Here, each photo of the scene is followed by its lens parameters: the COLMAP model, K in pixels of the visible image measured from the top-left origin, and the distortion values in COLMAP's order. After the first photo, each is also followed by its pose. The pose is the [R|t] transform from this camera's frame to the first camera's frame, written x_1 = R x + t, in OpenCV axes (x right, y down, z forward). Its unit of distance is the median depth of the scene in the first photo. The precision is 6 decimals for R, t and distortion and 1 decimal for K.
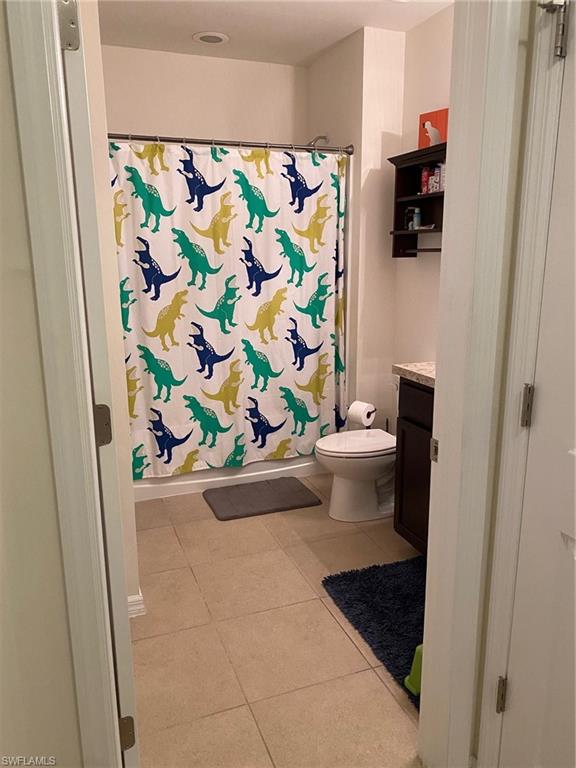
lens RADIAL K [[588.3, 0, 287.3], [0, 588.3, 382.2], [0, 0, 1]] dist [0.001384, 0.000998]
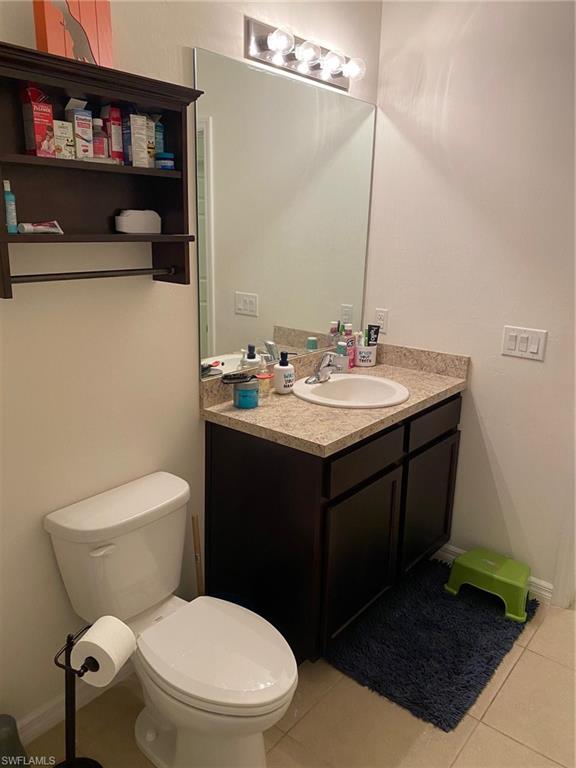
lens RADIAL K [[588.3, 0, 287.8], [0, 588.3, 387.6], [0, 0, 1]] dist [0.001384, 0.000998]
pose [[-0.490853, -0.243350, 0.836567, -0.303160], [0.185234, 0.909098, 0.373135, -0.309784], [-0.851323, 0.338115, -0.401157, 1.149551]]
